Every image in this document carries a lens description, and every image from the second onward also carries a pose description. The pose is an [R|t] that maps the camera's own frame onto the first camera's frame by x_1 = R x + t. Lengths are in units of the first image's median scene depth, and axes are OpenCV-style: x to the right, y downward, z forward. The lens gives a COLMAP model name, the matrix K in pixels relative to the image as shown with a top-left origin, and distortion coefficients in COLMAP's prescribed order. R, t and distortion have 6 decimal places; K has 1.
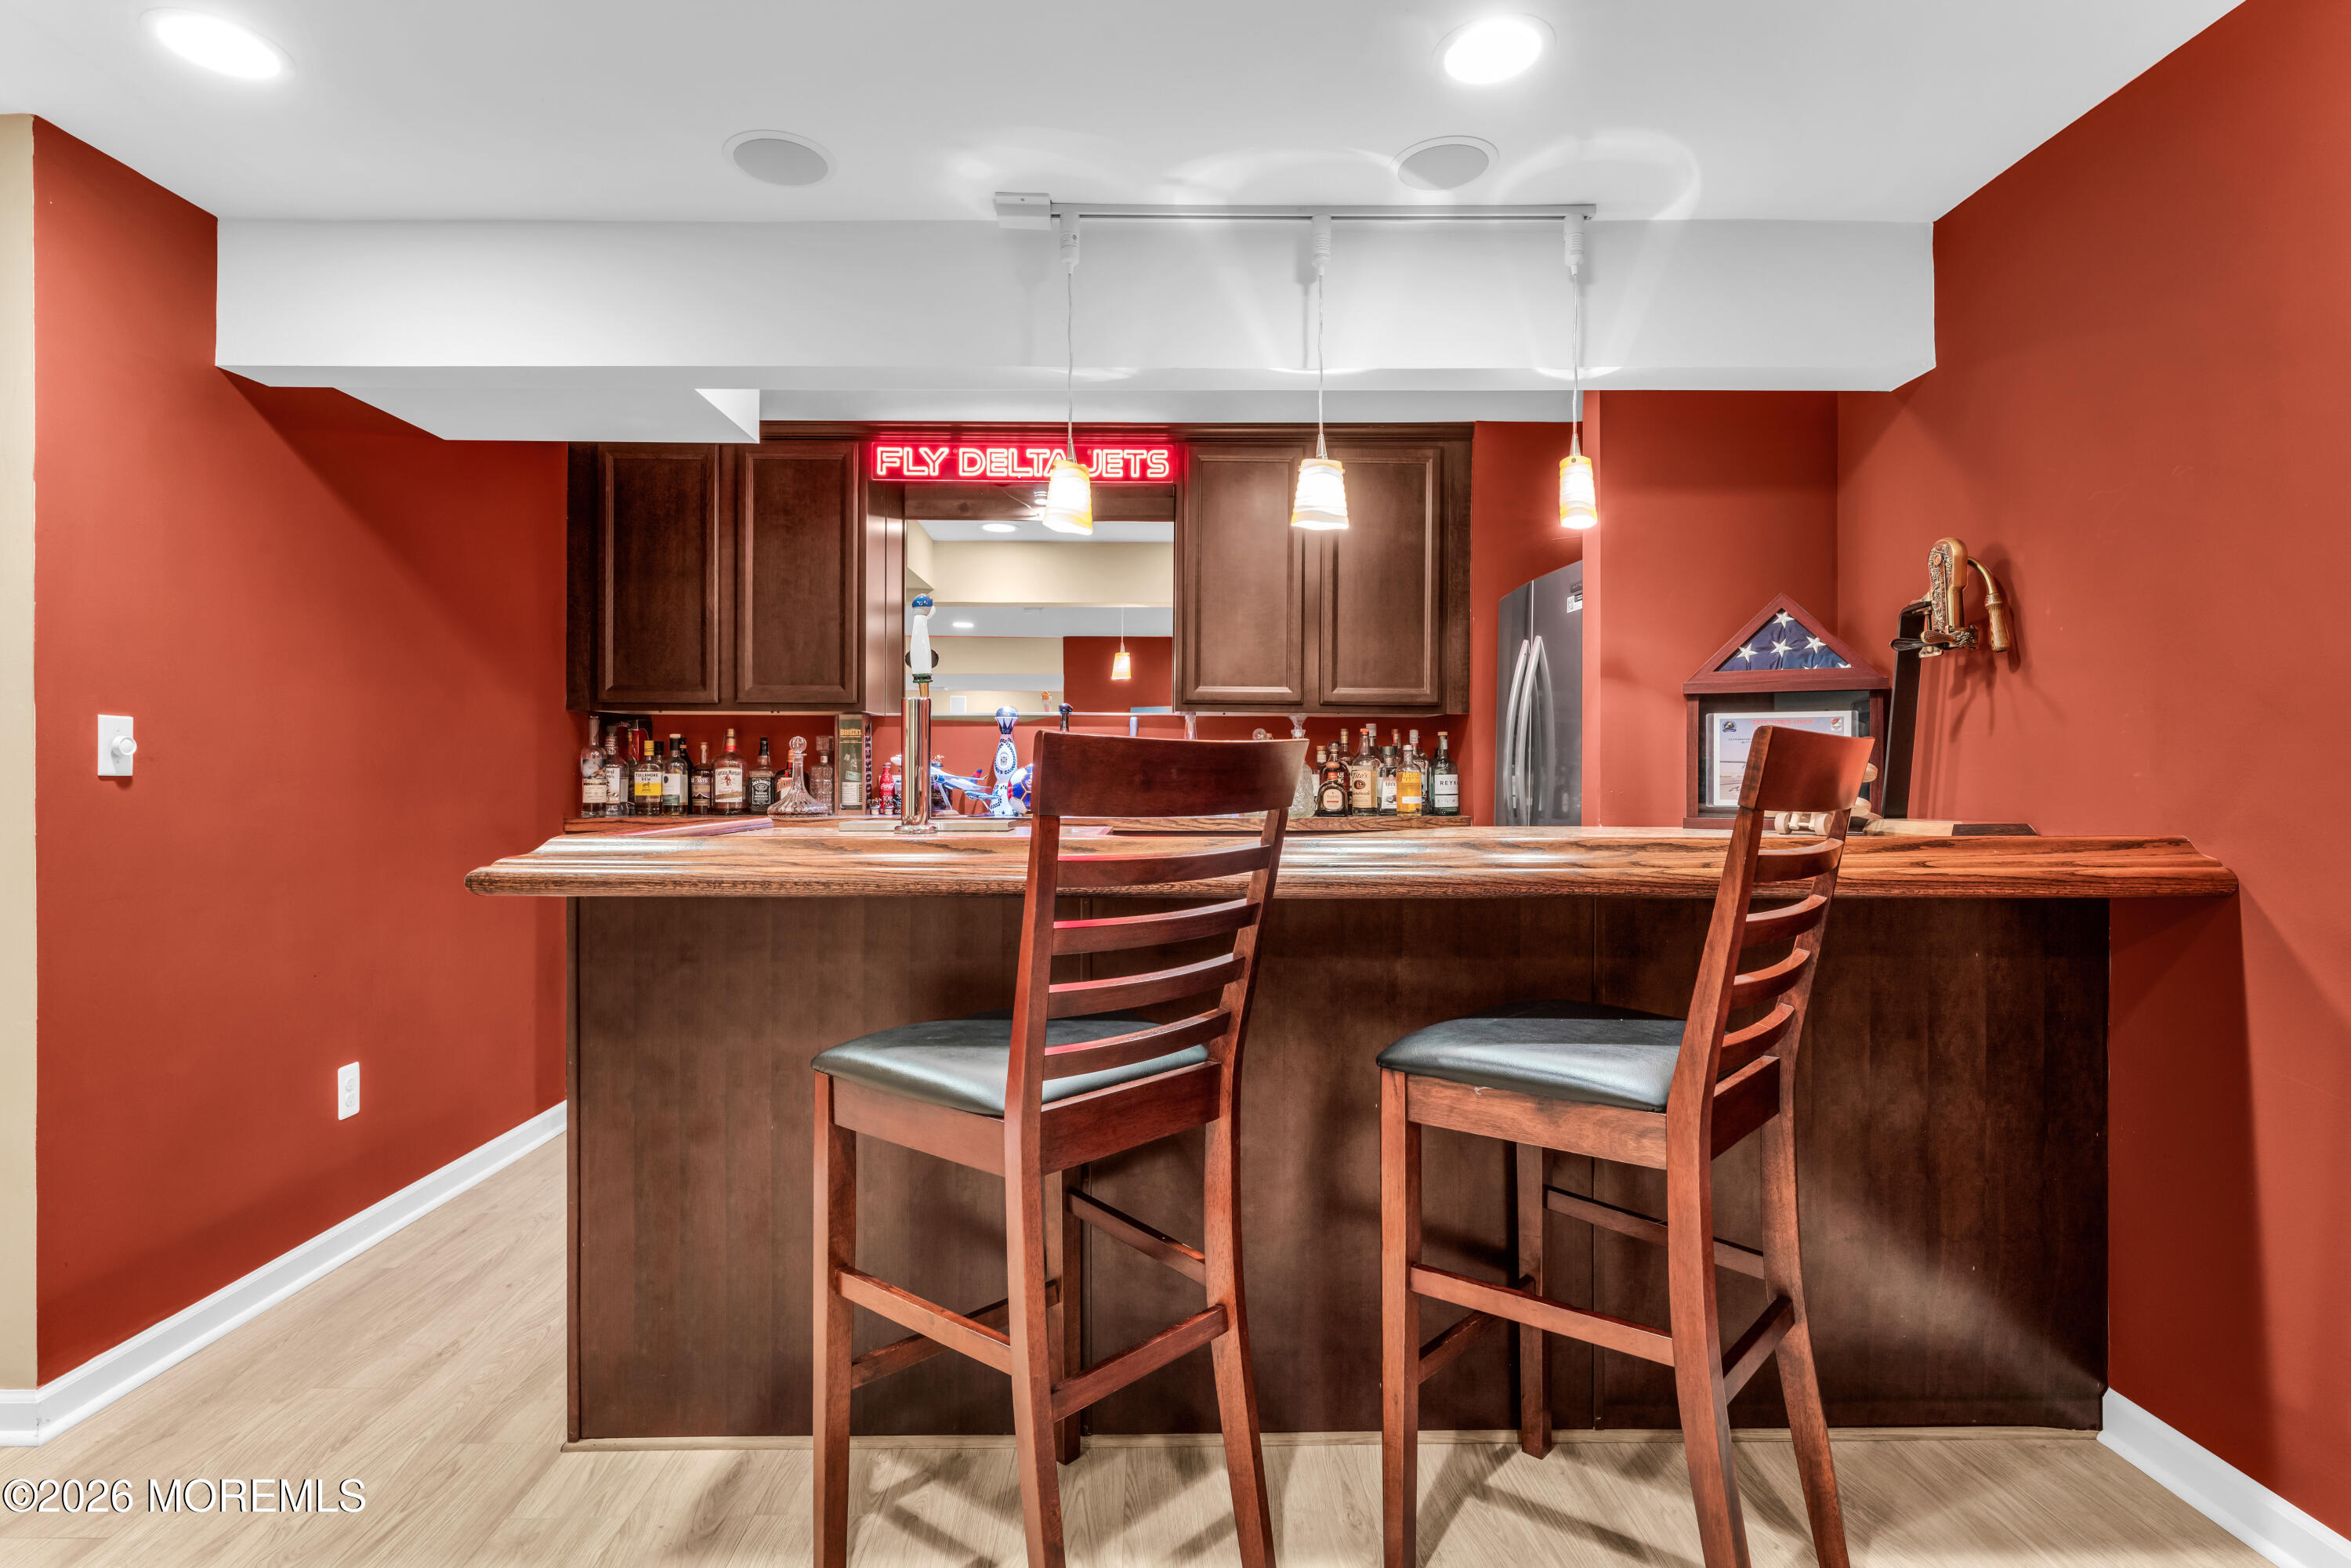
lens RADIAL K [[1145.4, 0, 1173.8], [0, 1145.4, 774.5], [0, 0, 1]] dist [0.000951, -0.001491]
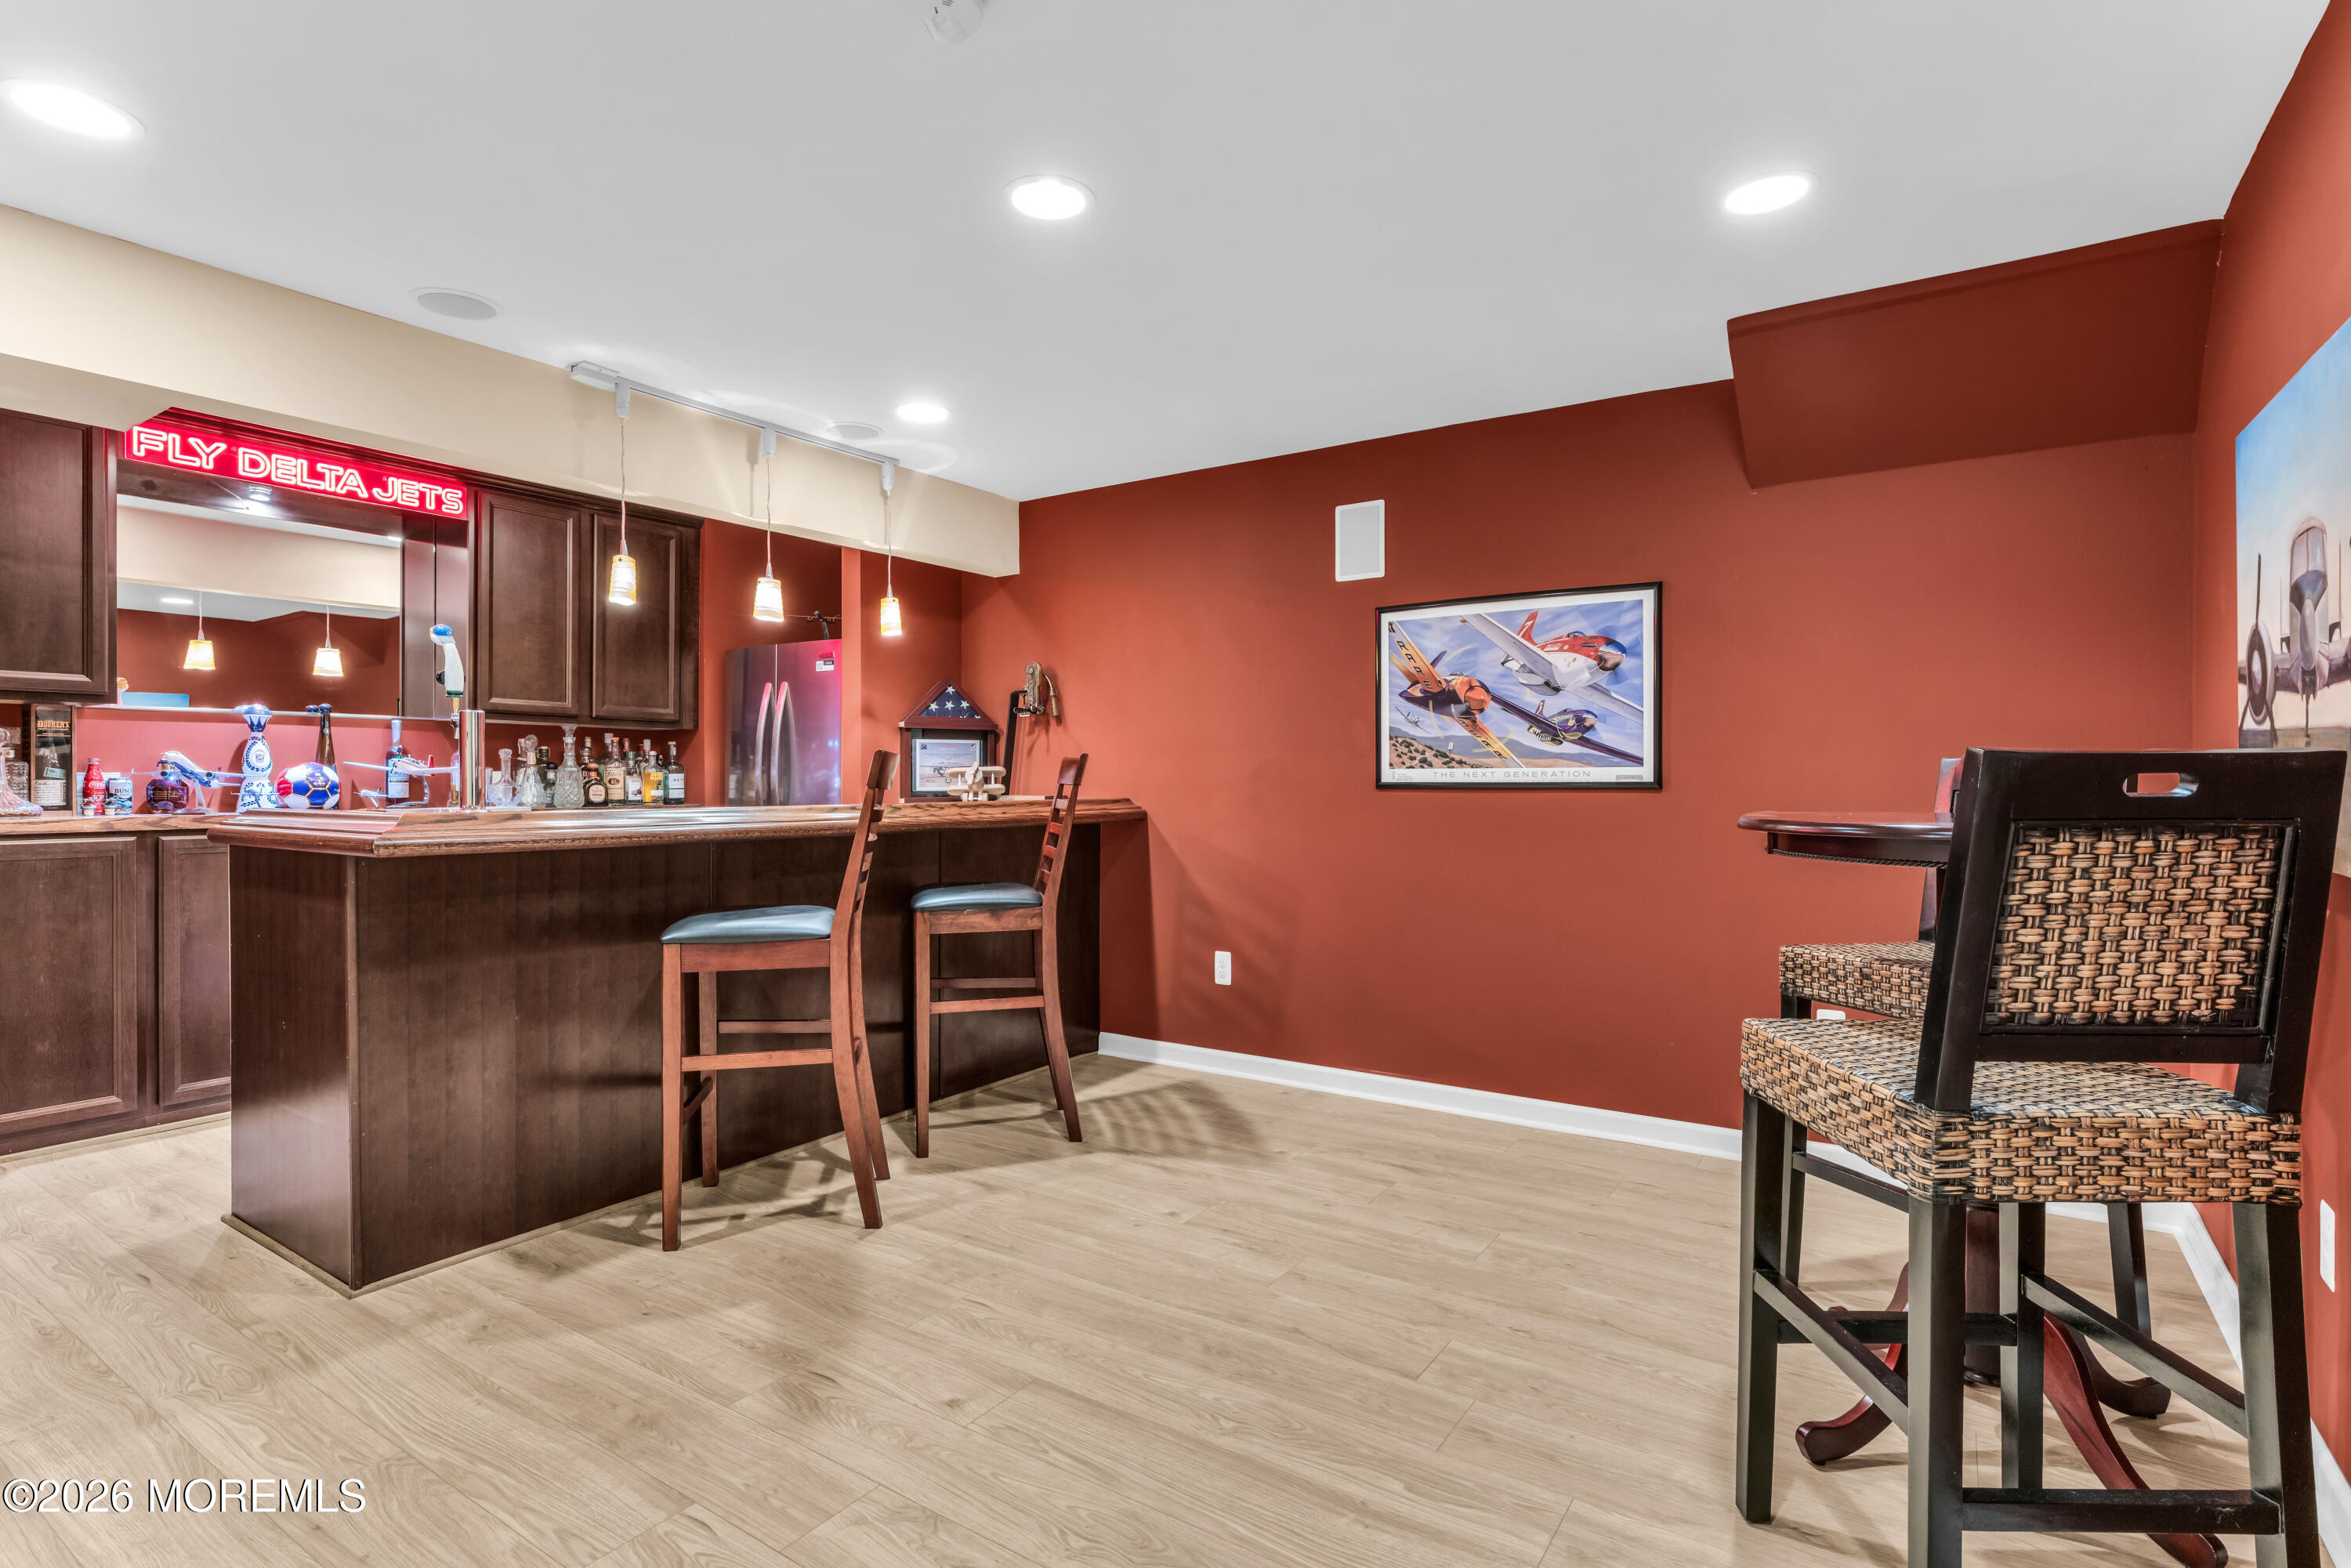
lens RADIAL K [[1145.4, 0, 1174.4], [0, 1145.4, 782.6], [0, 0, 1]] dist [0.000951, -0.001491]
pose [[0.566247, -0.002427, 0.824232, -0.776206], [0.000594, 0.999997, 0.002537, 0.010689], [-0.824235, -0.000947, 0.566246, -0.346267]]
